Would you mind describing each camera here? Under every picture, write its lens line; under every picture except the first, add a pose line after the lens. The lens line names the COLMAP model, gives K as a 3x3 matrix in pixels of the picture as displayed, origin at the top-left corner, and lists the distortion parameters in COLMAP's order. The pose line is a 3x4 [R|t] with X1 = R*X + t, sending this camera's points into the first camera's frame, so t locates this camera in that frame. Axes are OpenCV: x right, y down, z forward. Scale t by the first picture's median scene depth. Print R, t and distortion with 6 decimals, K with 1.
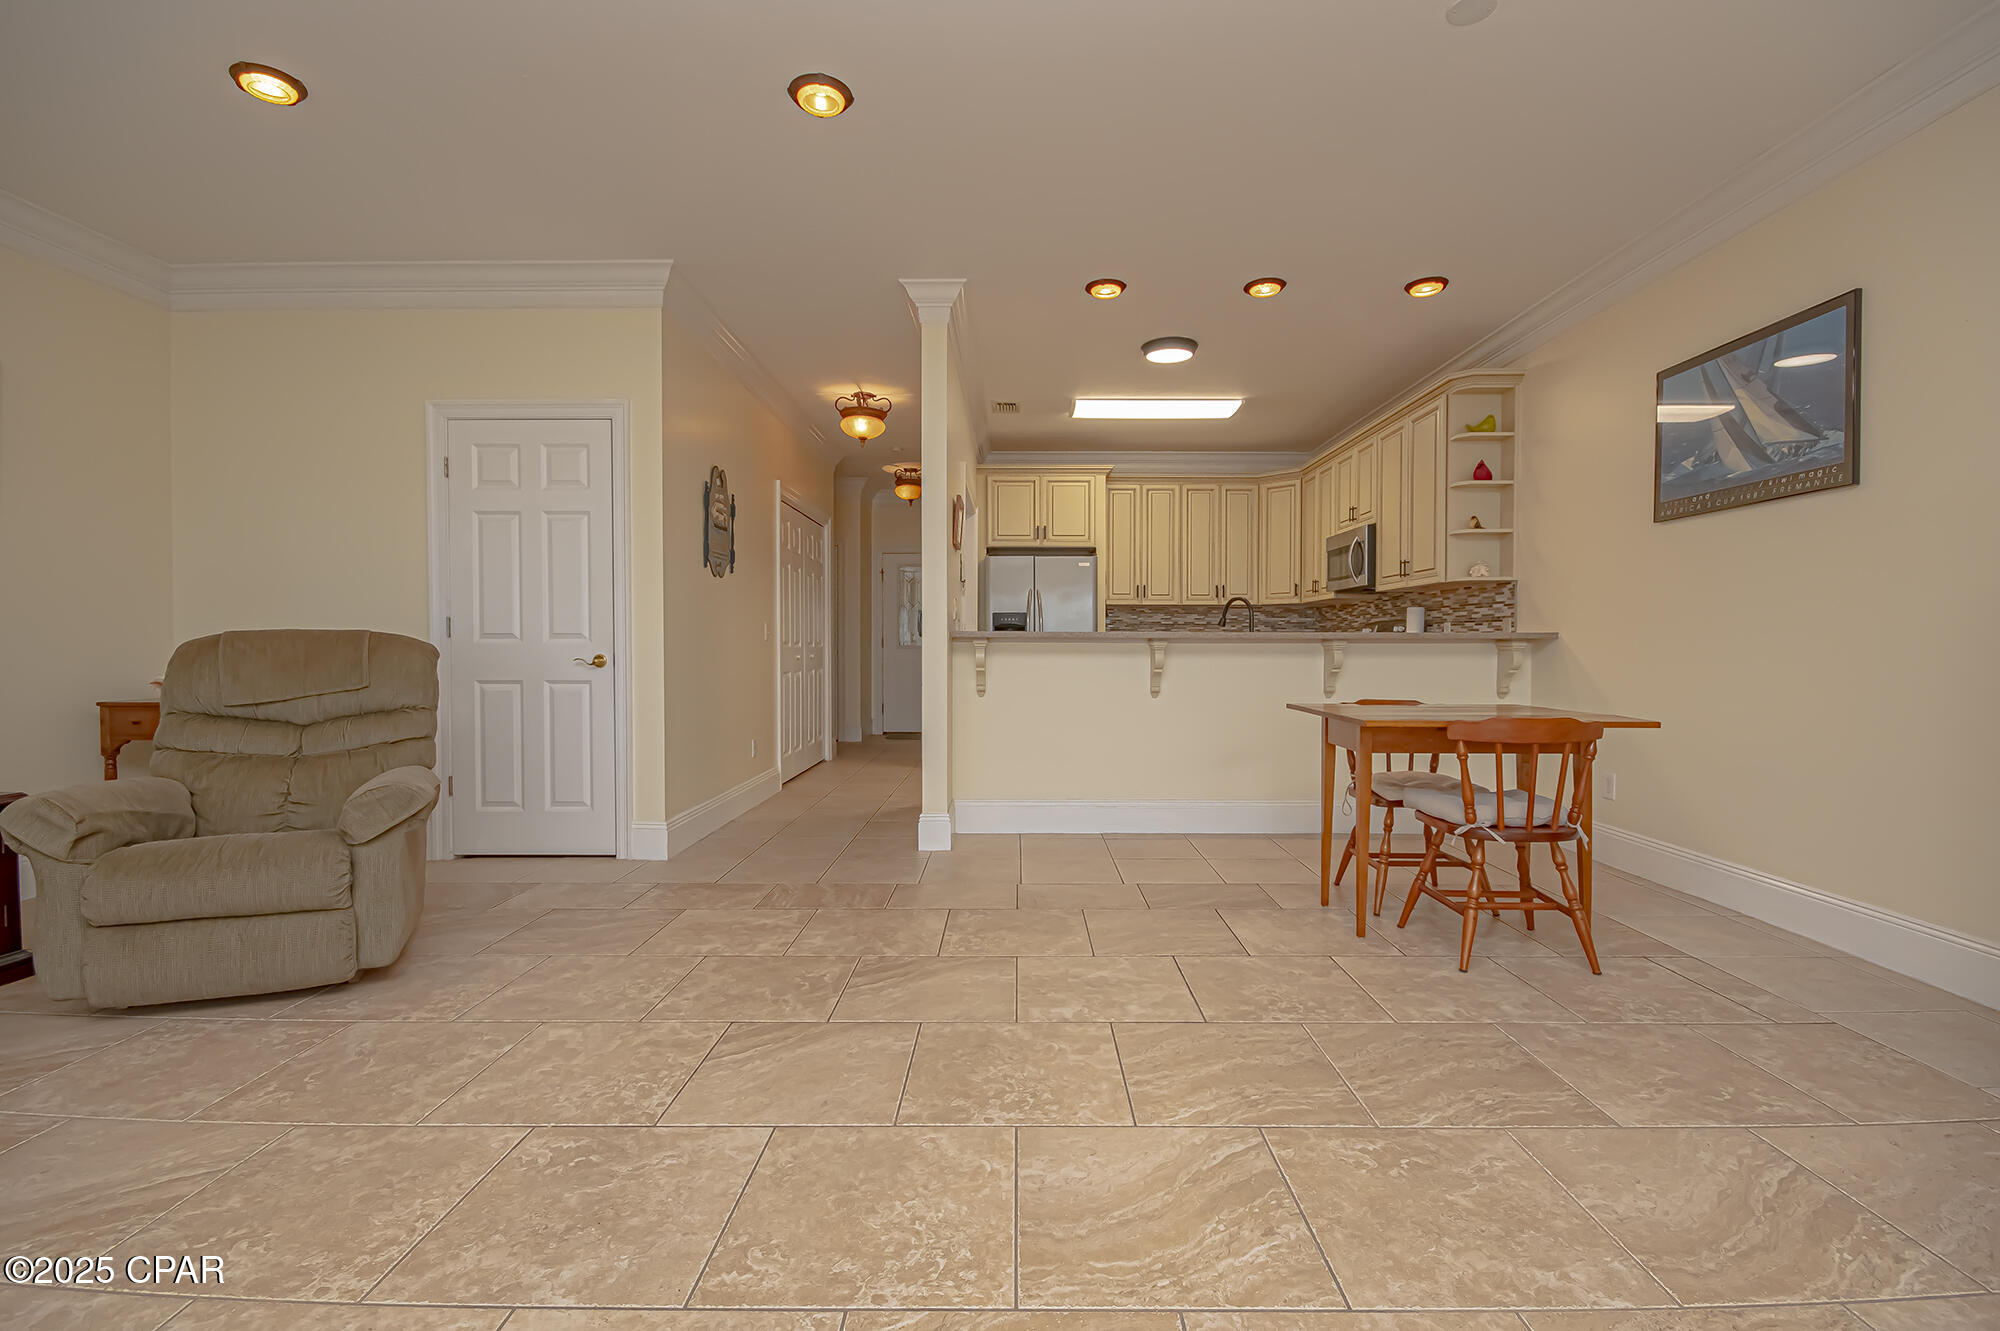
lens RADIAL K [[877.3, 0, 1013.8], [0, 877.3, 664.9], [0, 0, 1]] dist [0.002472, -0.007832]
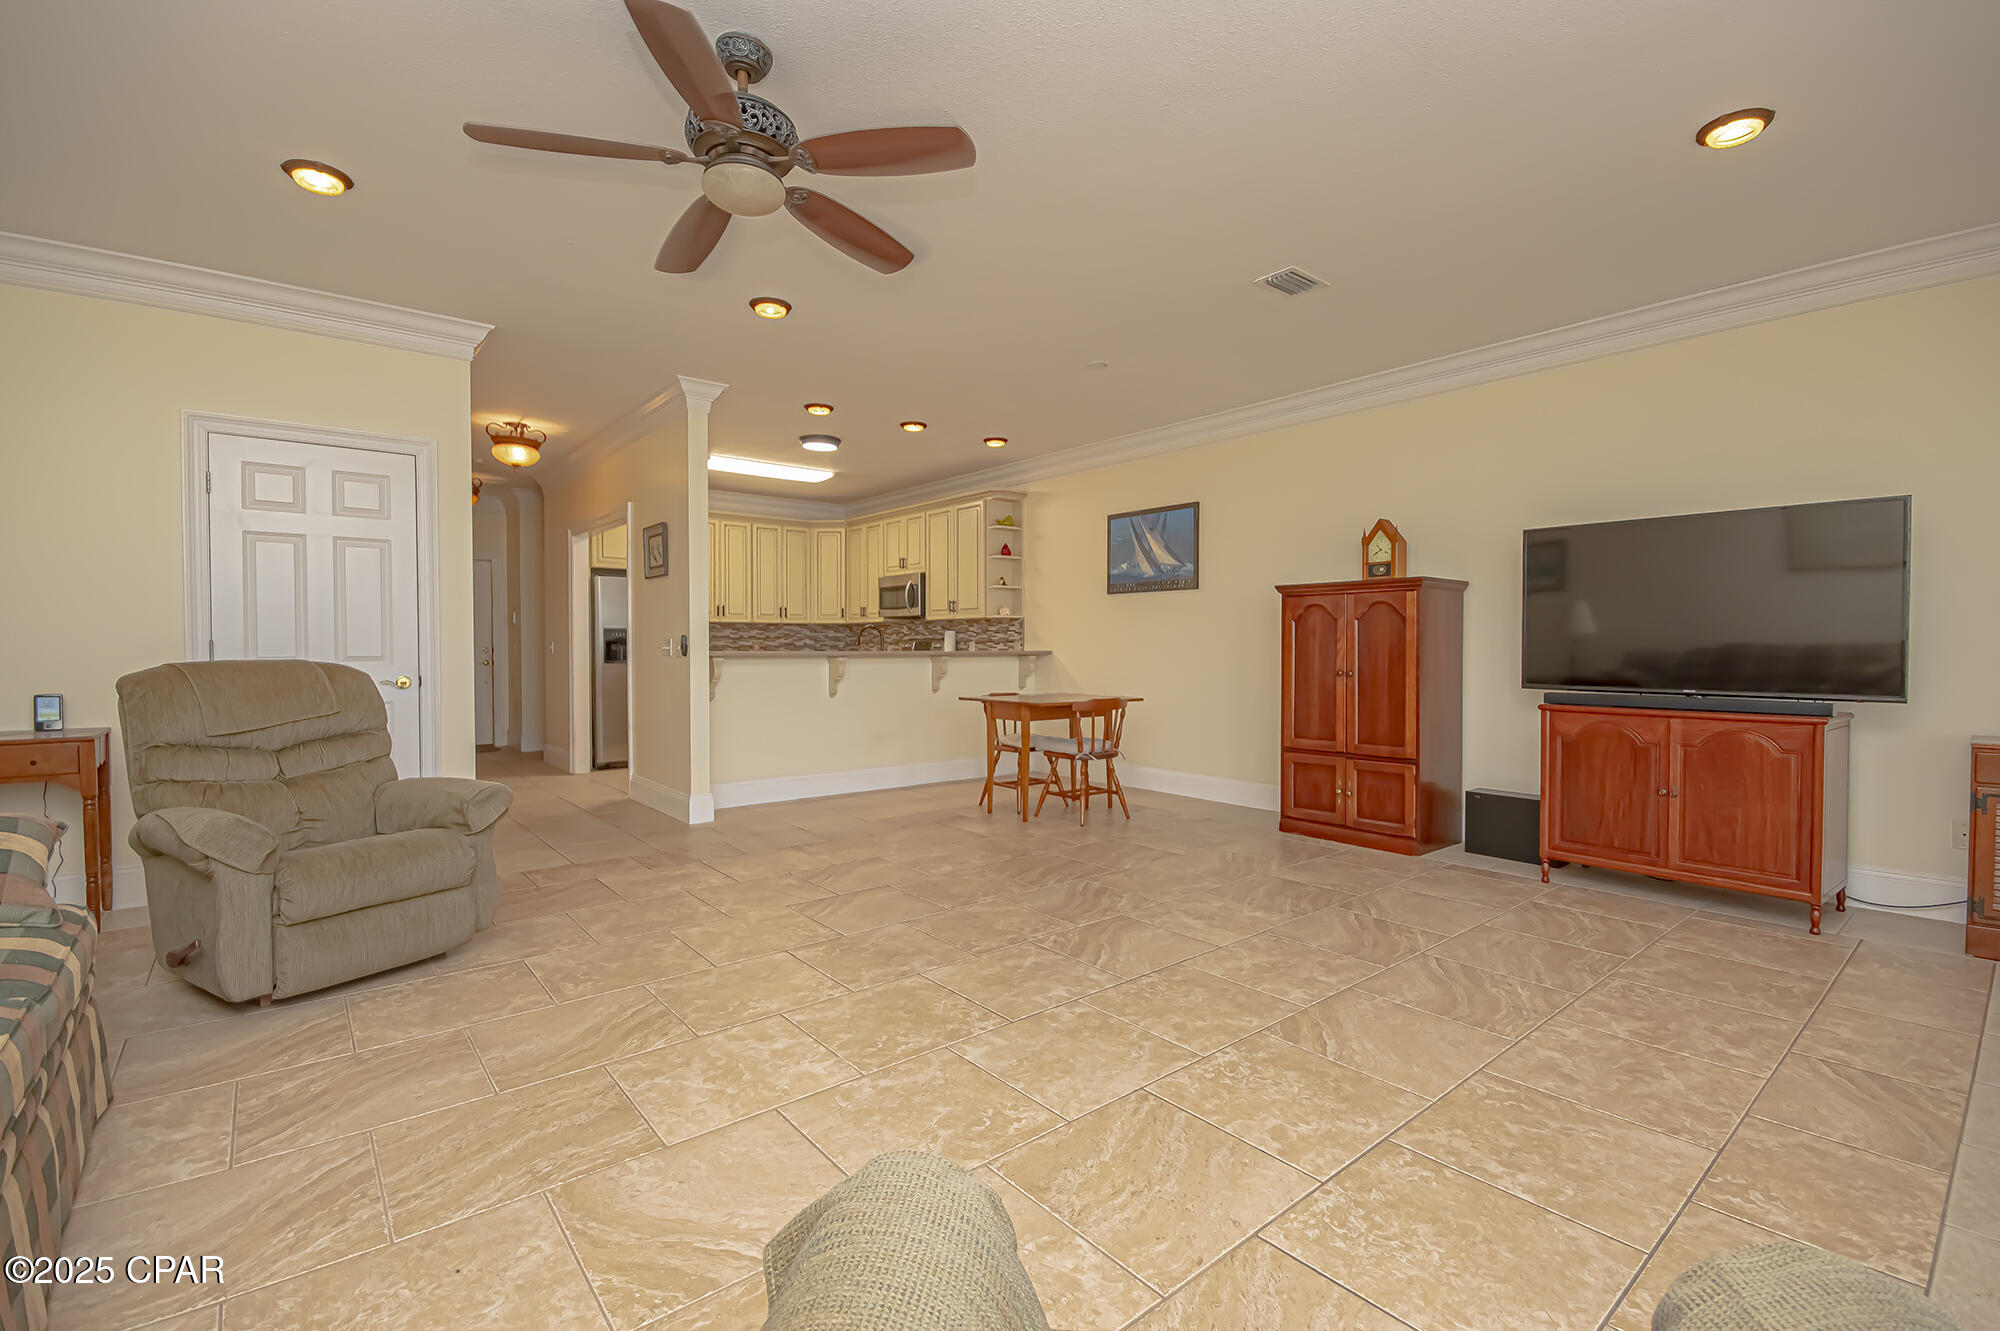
lens RADIAL K [[882.0, 0, 1013.1], [0, 882.0, 661.0], [0, 0, 1]] dist [0.001677, -0.007786]
pose [[0.762511, -0.011418, 0.646875, -0.677703], [0.014139, 0.999900, 0.000983, -0.023961], [-0.646821, 0.008397, 0.762595, -0.327580]]
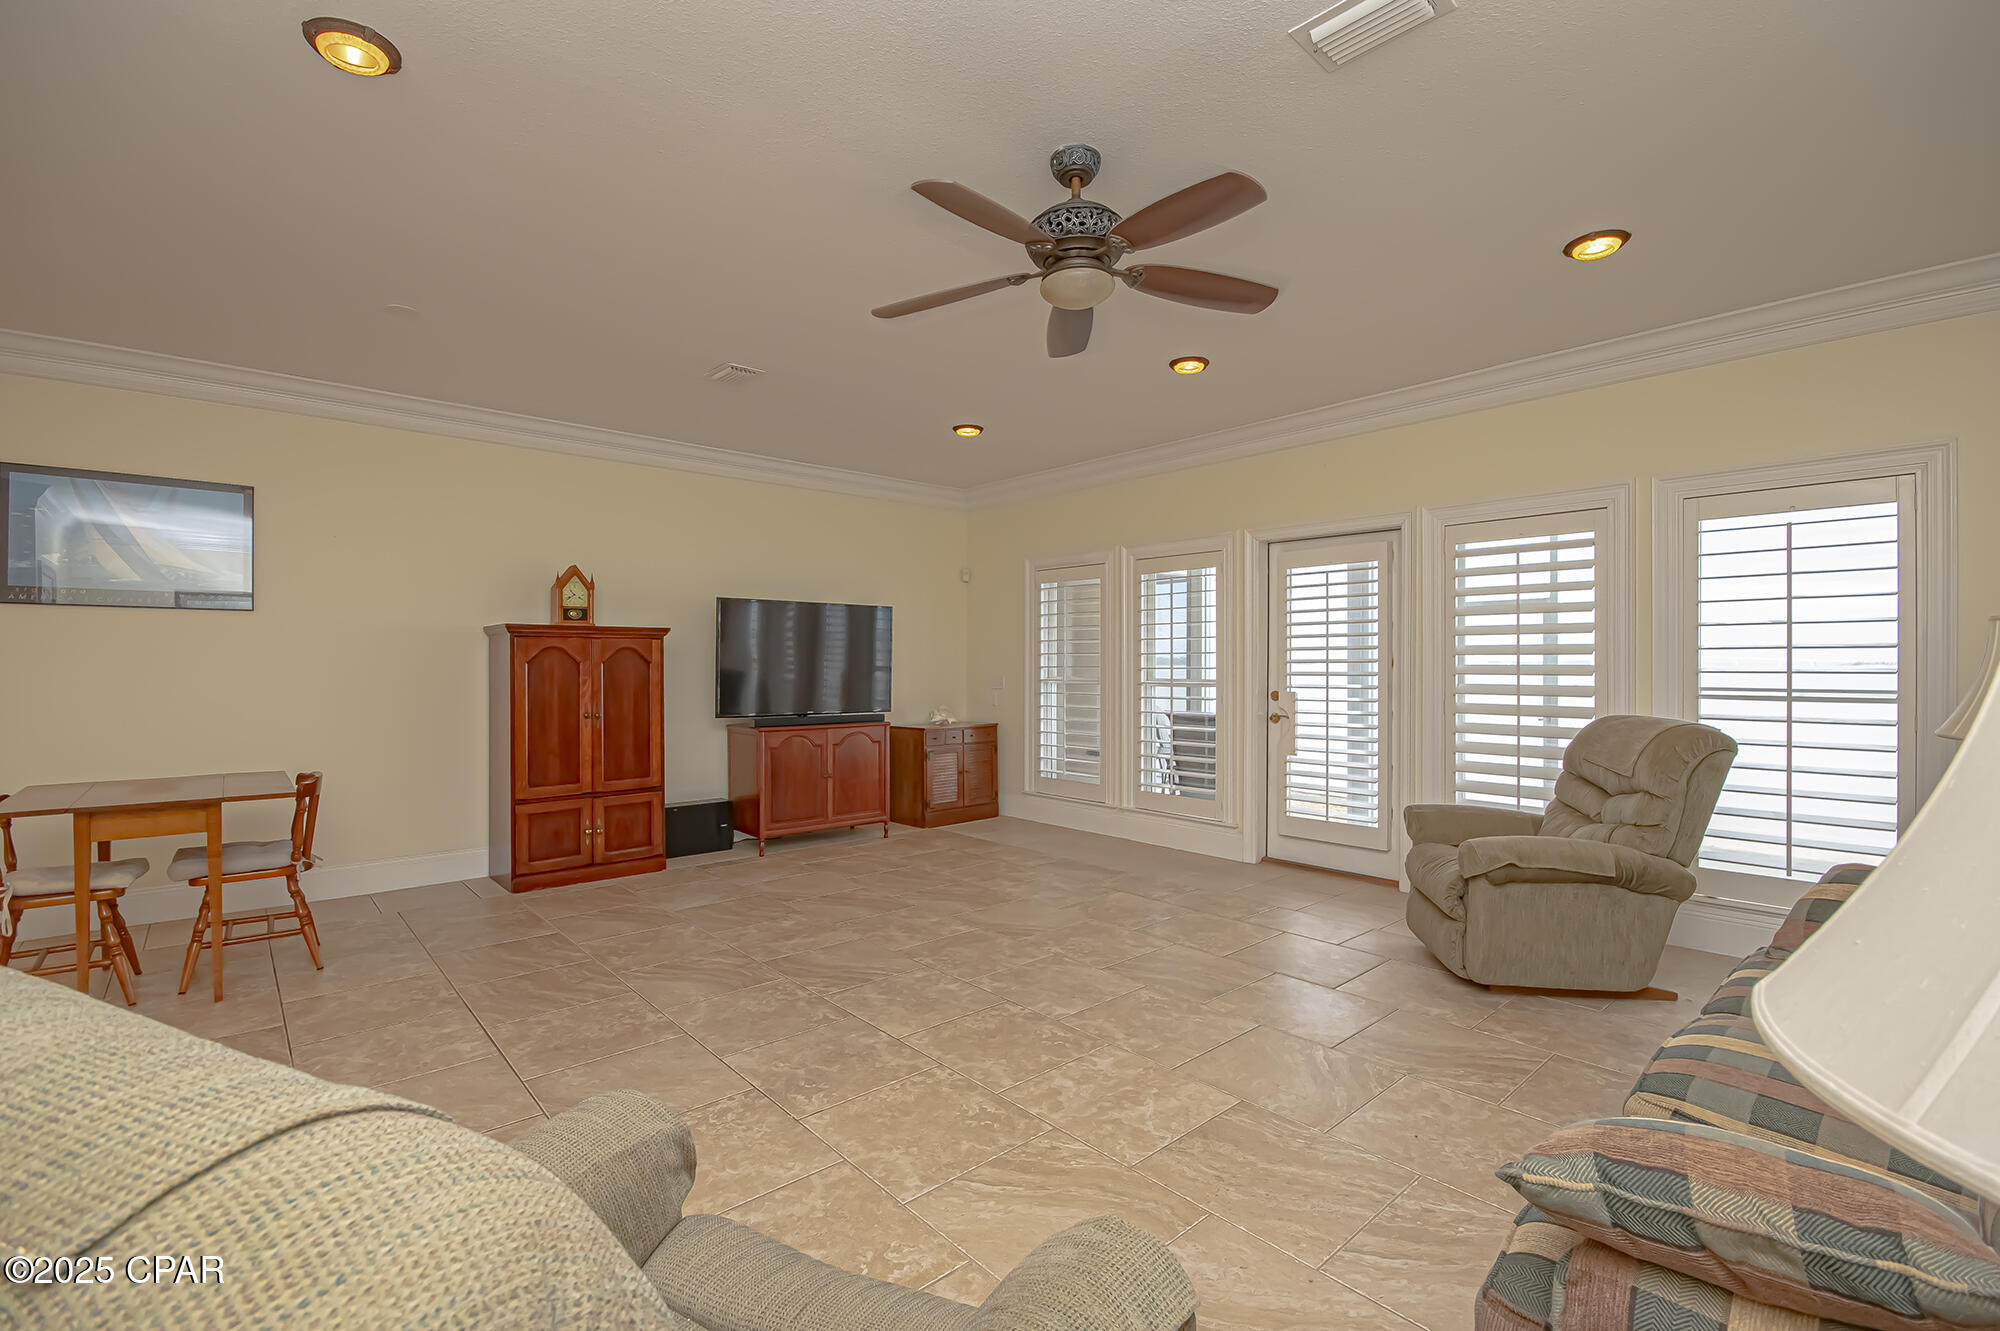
lens RADIAL K [[877.3, 0, 1013.8], [0, 877.3, 664.9], [0, 0, 1]] dist [0.002472, -0.007832]
pose [[-0.677321, -0.001618, 0.735686, -0.884397], [0.014908, 0.999762, 0.015923, -0.089033], [-0.735537, 0.021752, -0.677136, 0.834607]]
